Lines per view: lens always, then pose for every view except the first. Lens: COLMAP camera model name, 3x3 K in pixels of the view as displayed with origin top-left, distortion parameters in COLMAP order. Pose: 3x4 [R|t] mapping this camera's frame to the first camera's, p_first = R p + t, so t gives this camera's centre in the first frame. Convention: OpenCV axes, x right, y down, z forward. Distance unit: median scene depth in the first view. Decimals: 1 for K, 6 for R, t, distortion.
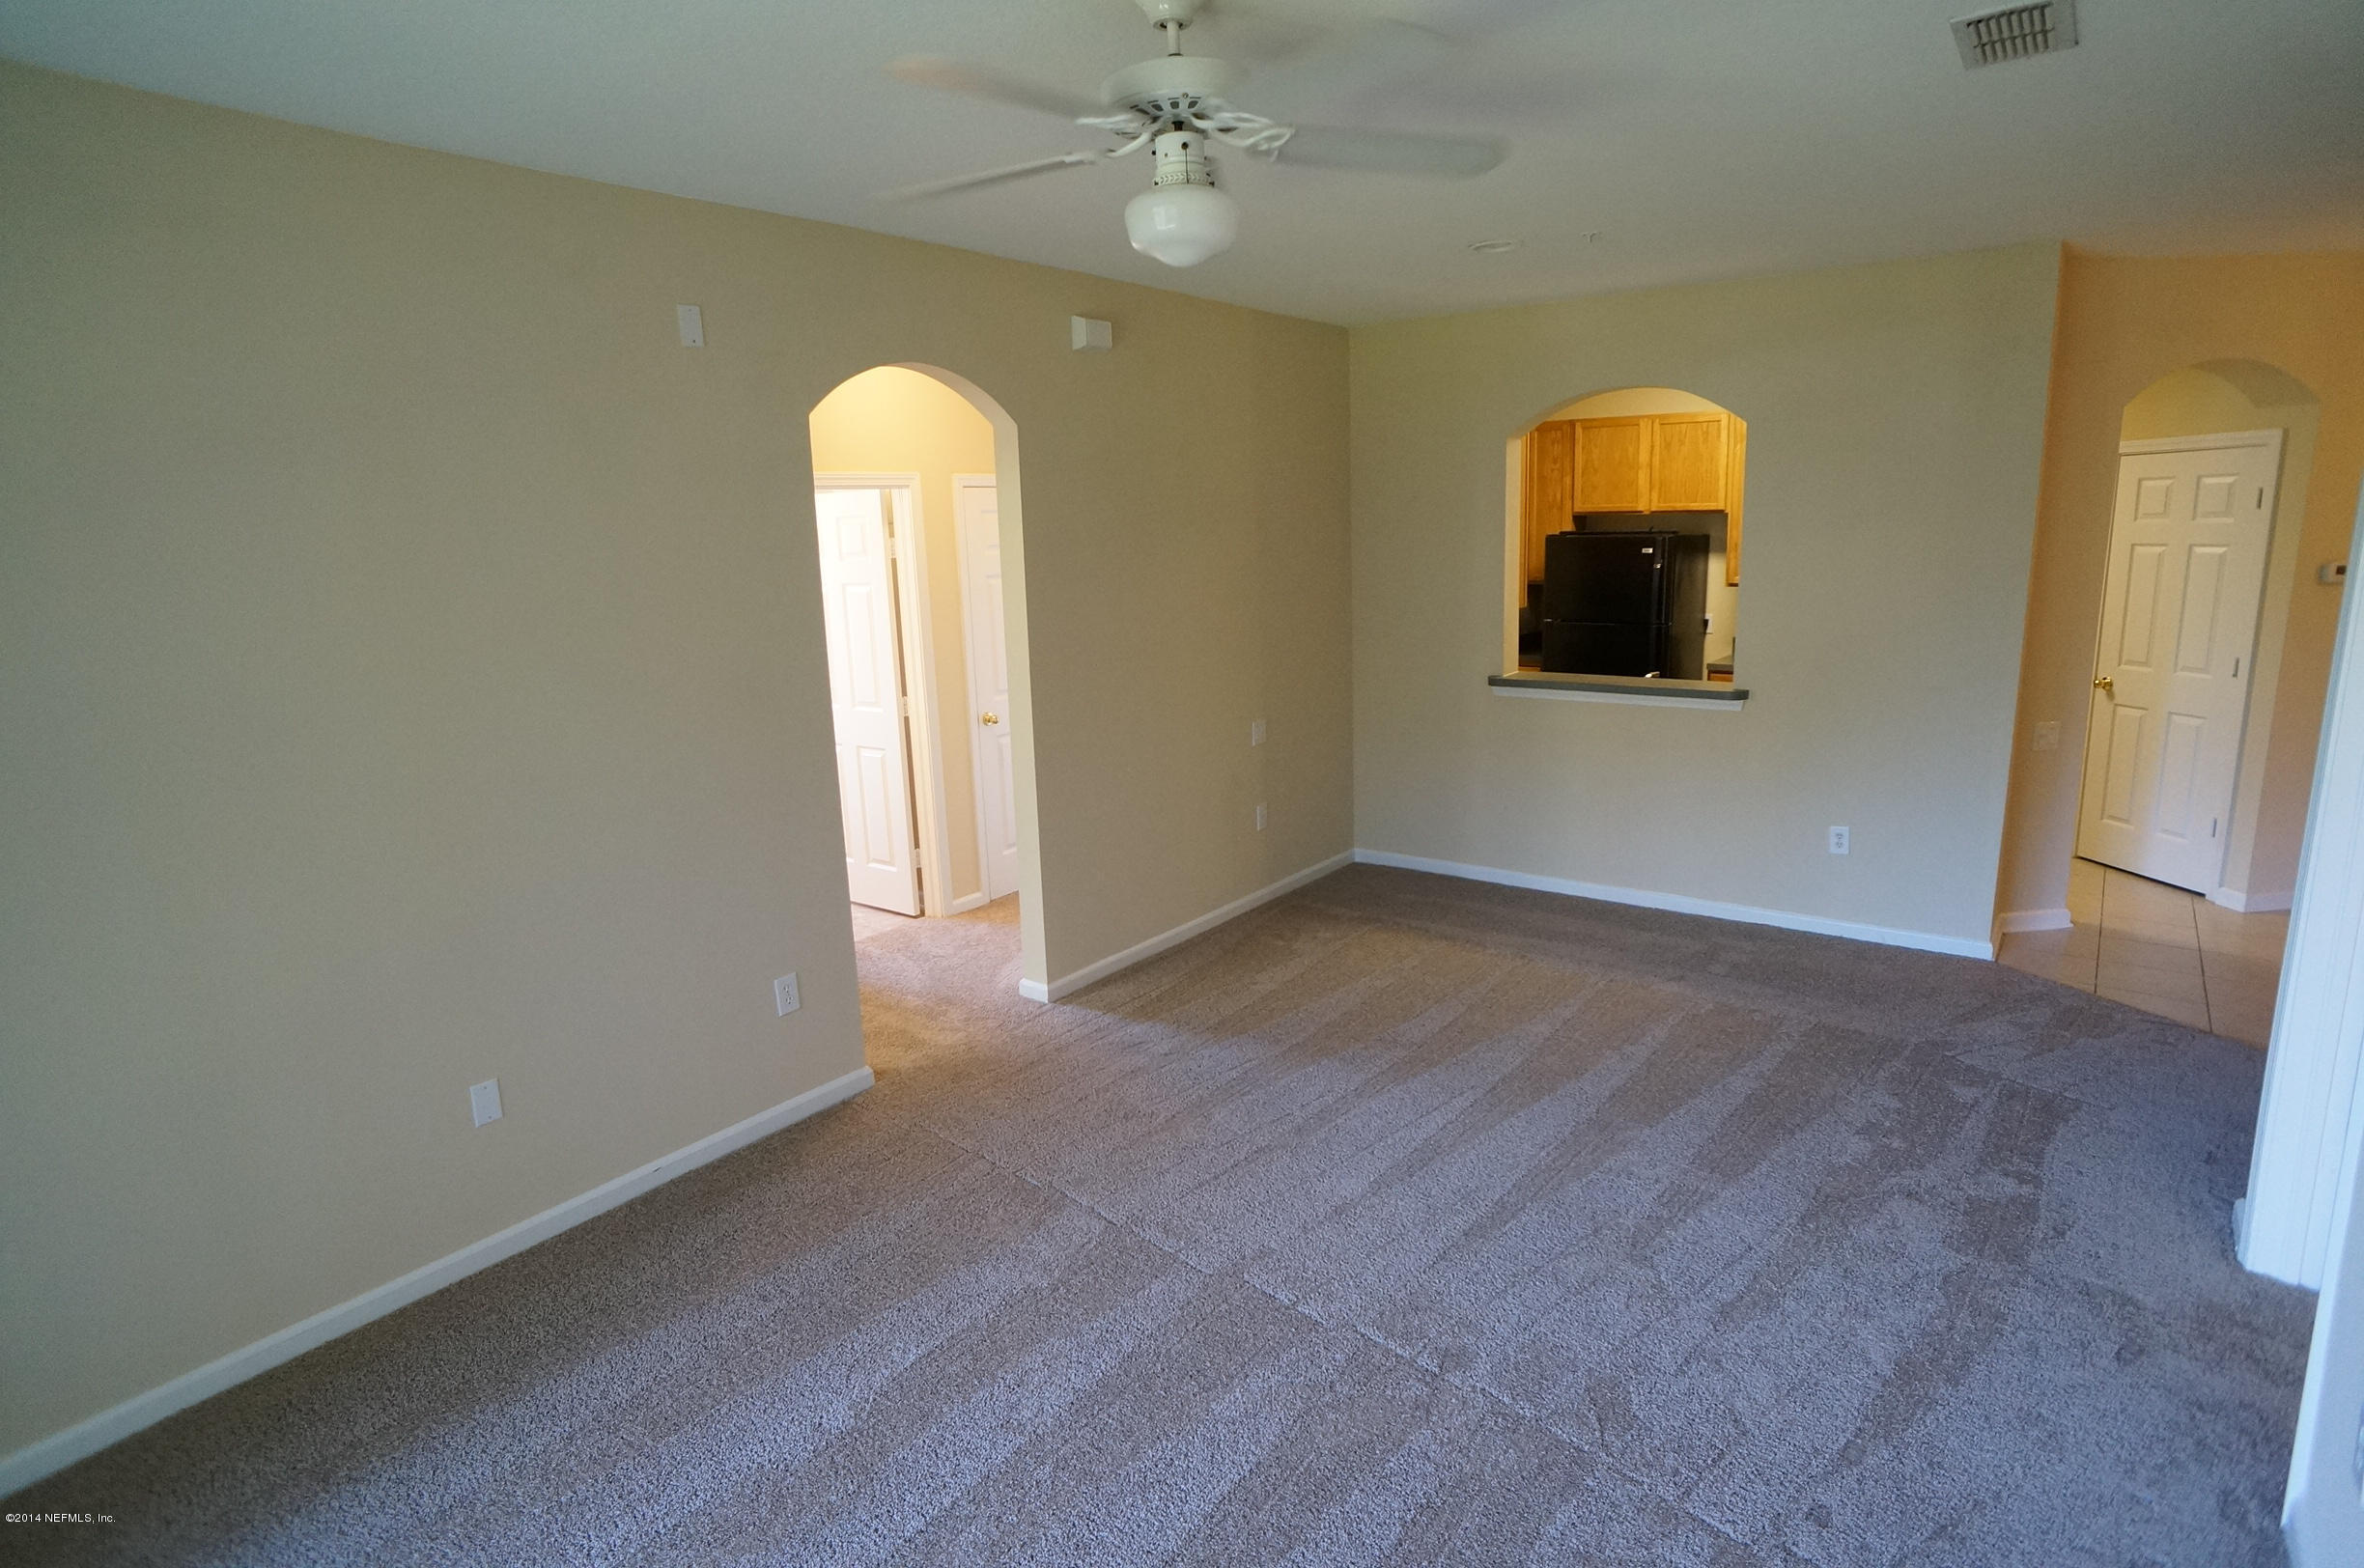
lens RADIAL K [[1244.1, 0, 1181.4], [0, 1244.1, 777.6], [0, 0, 1]] dist [-0.078370, 0.050601]
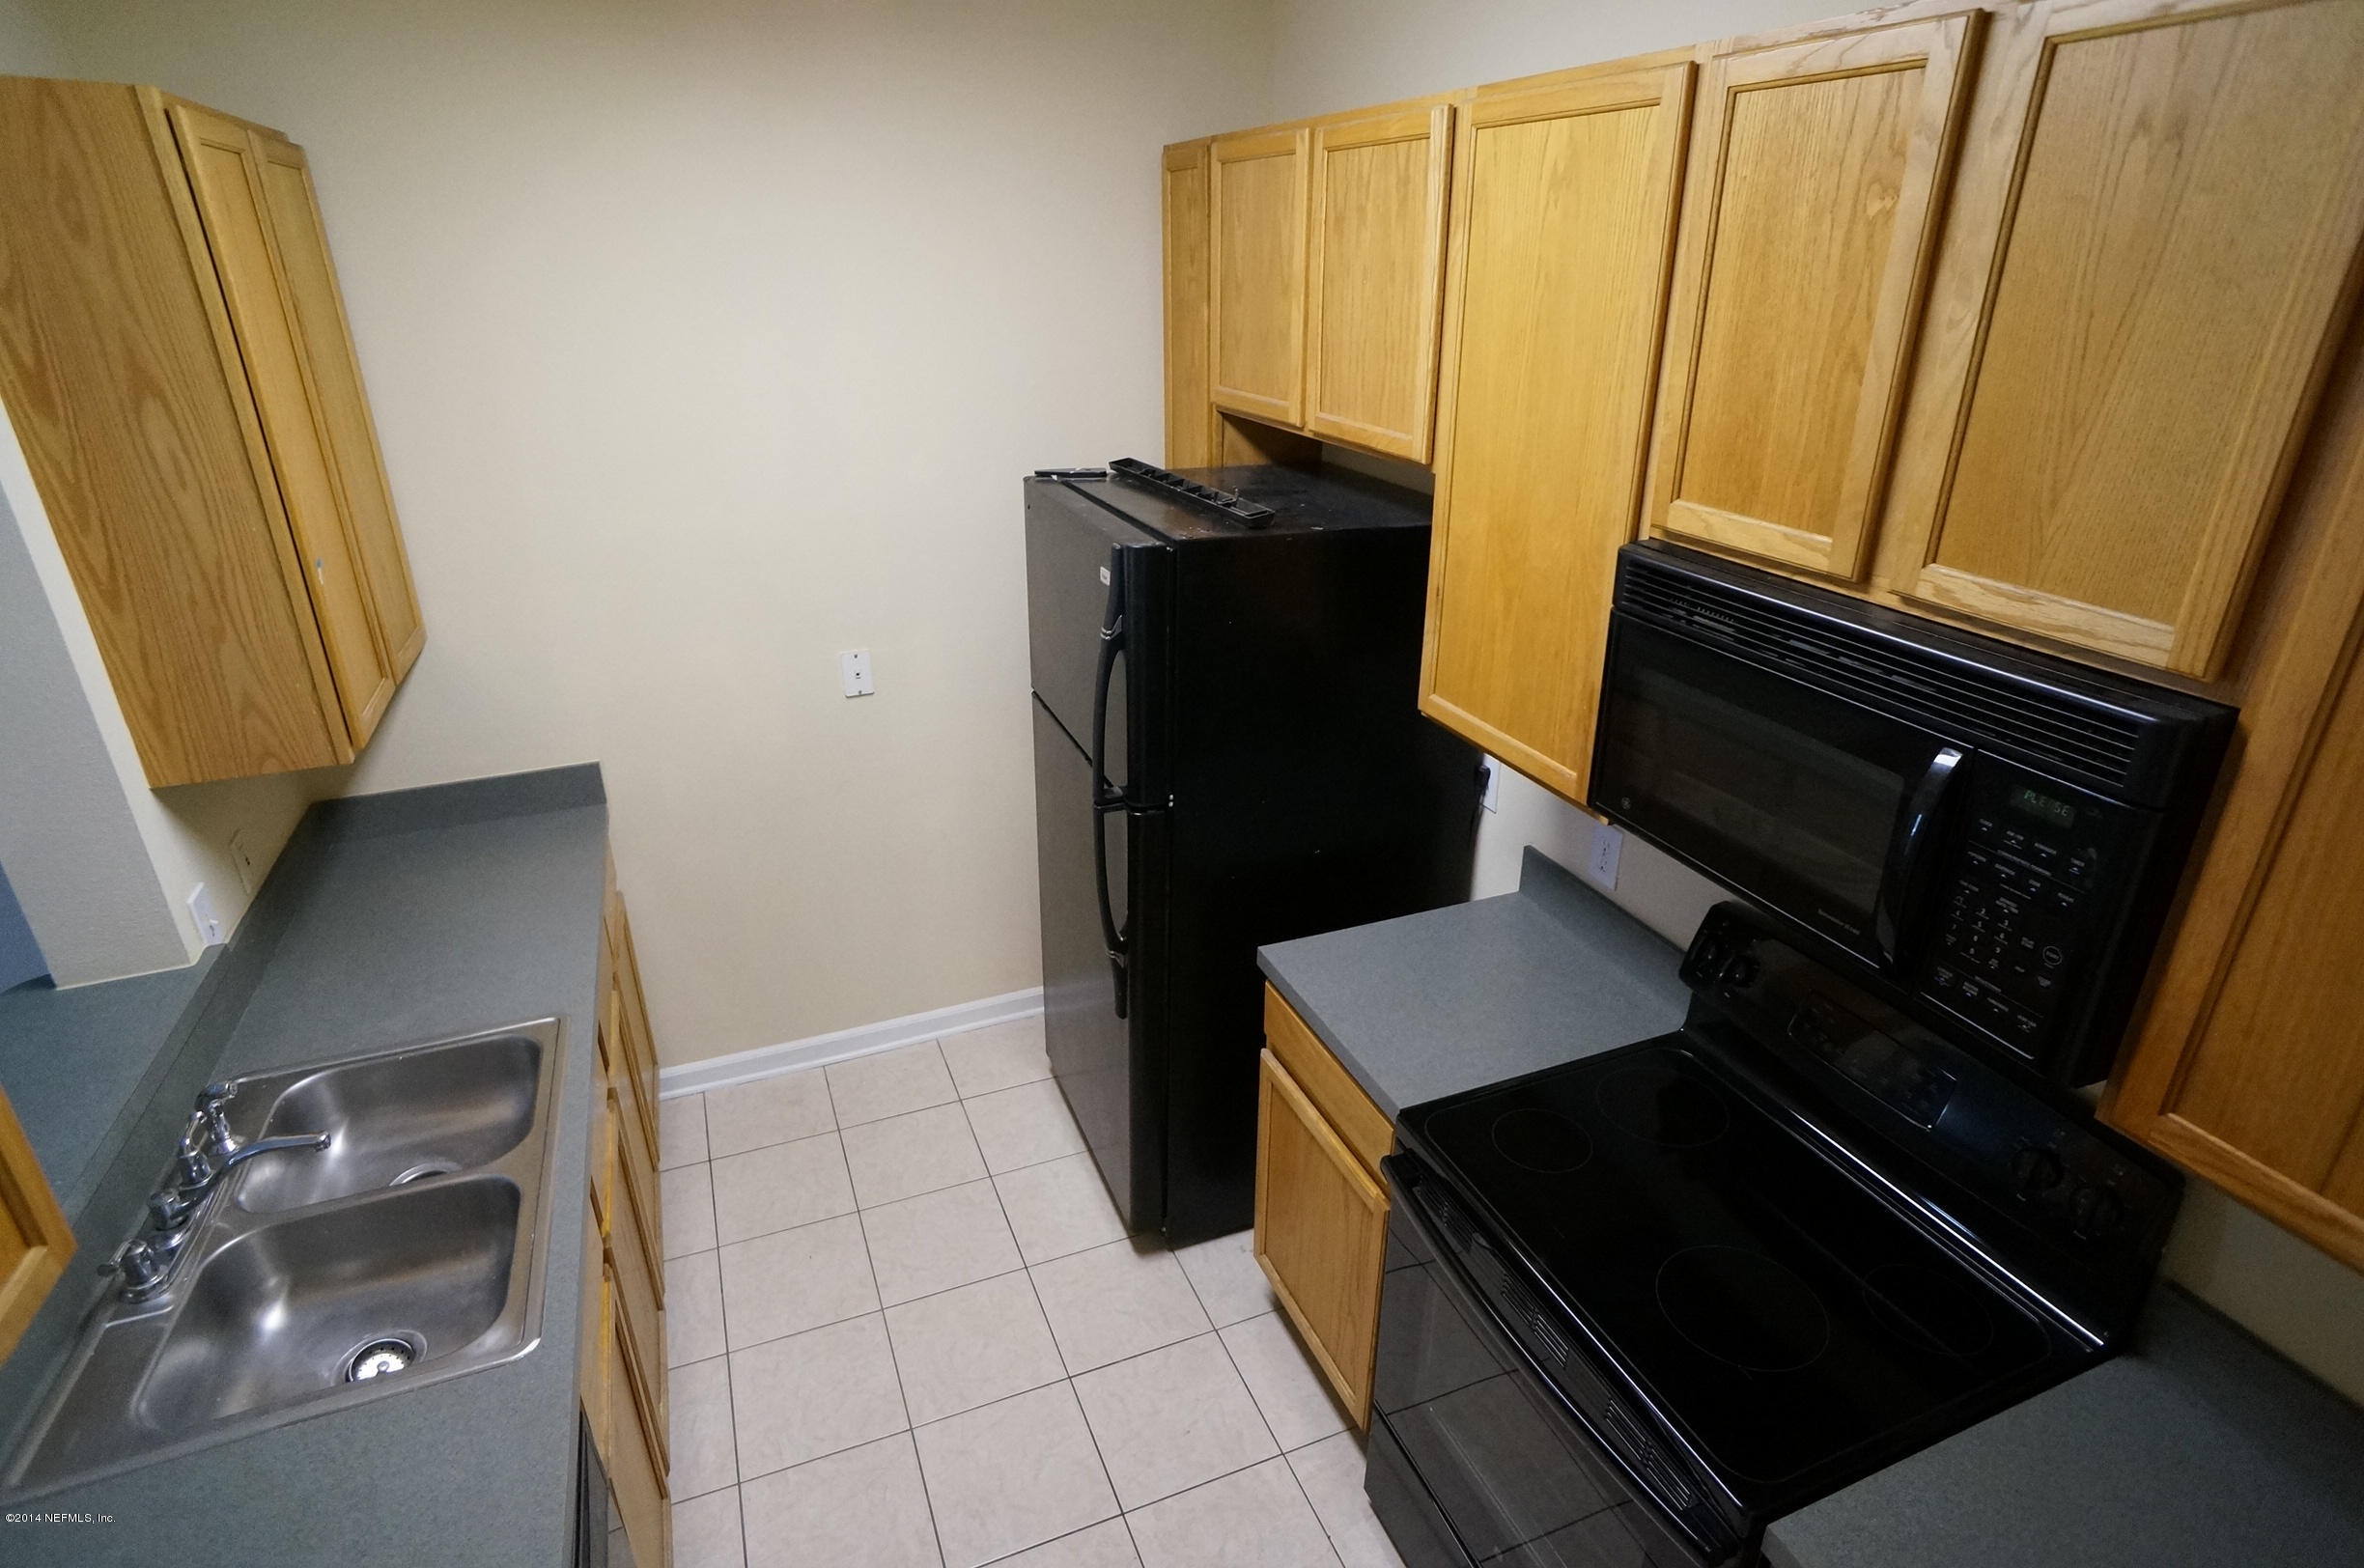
lens RADIAL K [[1244.1, 0, 1181.4], [0, 1244.1, 777.6], [0, 0, 1]] dist [-0.078370, 0.050601]
pose [[0.859734, 0.226324, -0.457860, 0.758109], [-0.123830, 0.962079, 0.243045, -0.294415], [0.495504, -0.152257, 0.855157, 0.991017]]
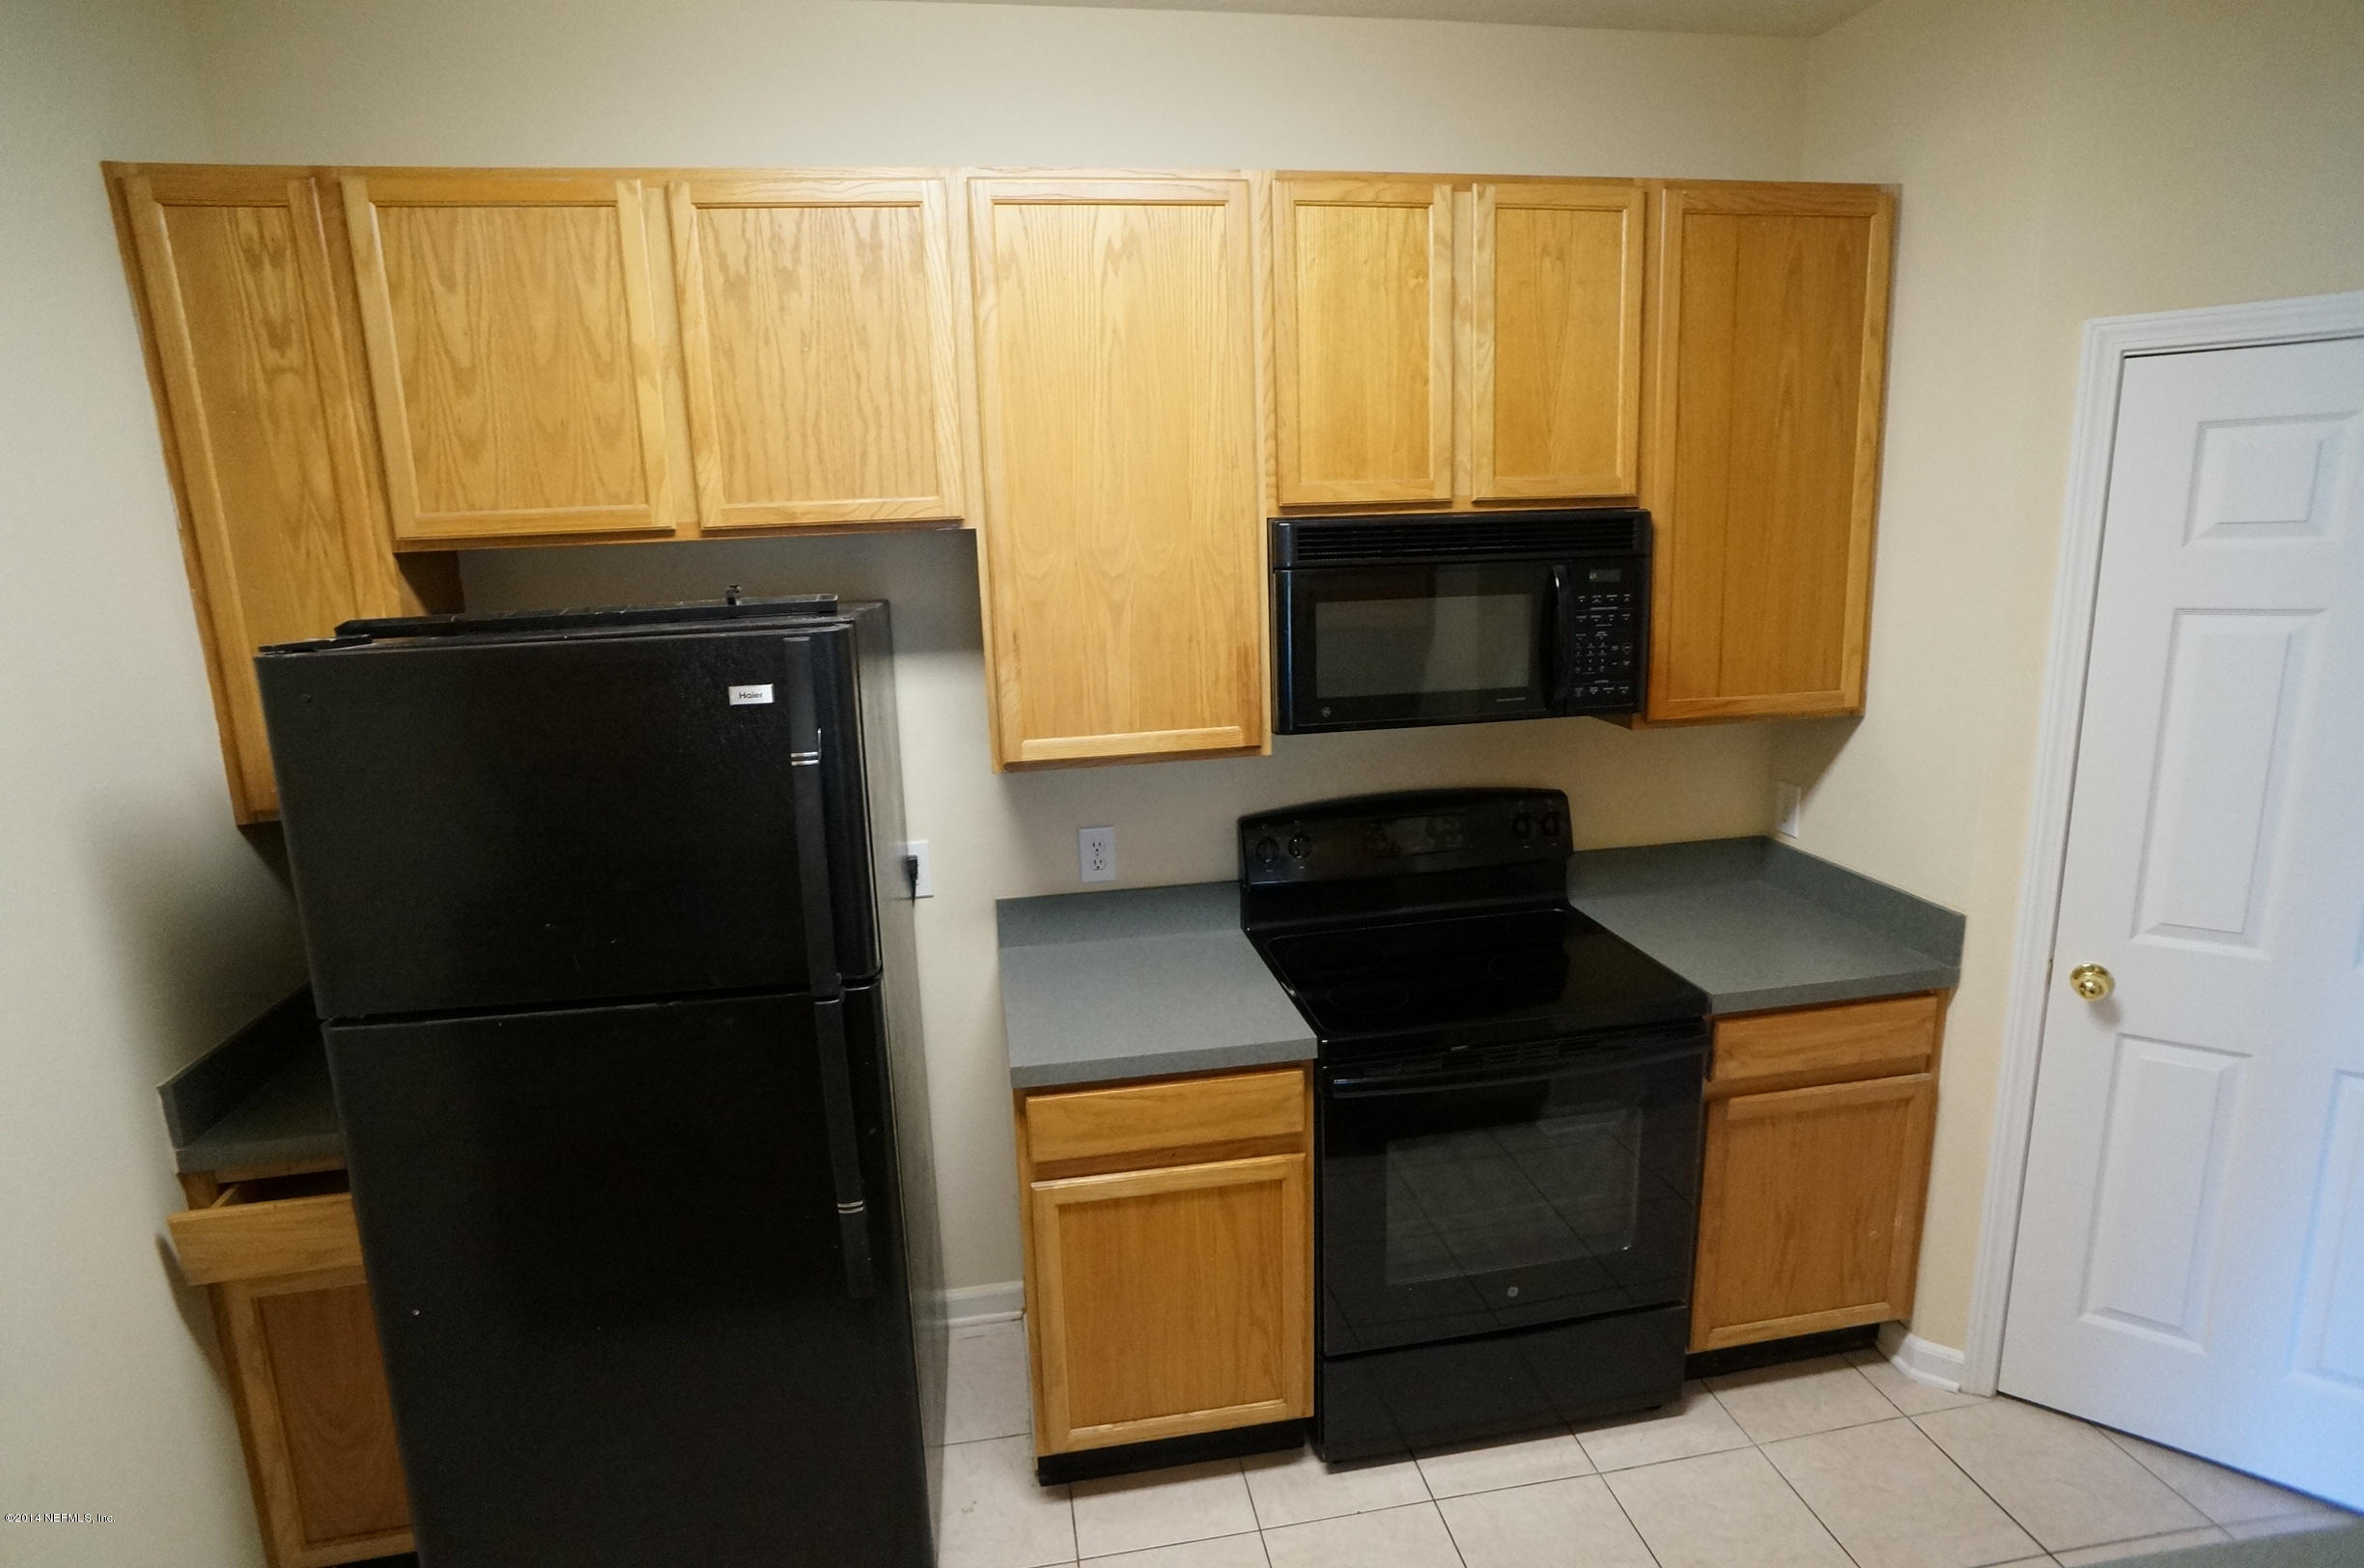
lens RADIAL K [[1244.1, 0, 1181.4], [0, 1244.1, 777.6], [0, 0, 1]] dist [-0.078370, 0.050601]
pose [[0.683178, -0.144484, 0.715816, 0.361879], [0.158822, 0.986165, 0.047472, -0.228644], [-0.712772, 0.081255, 0.696674, 1.063893]]
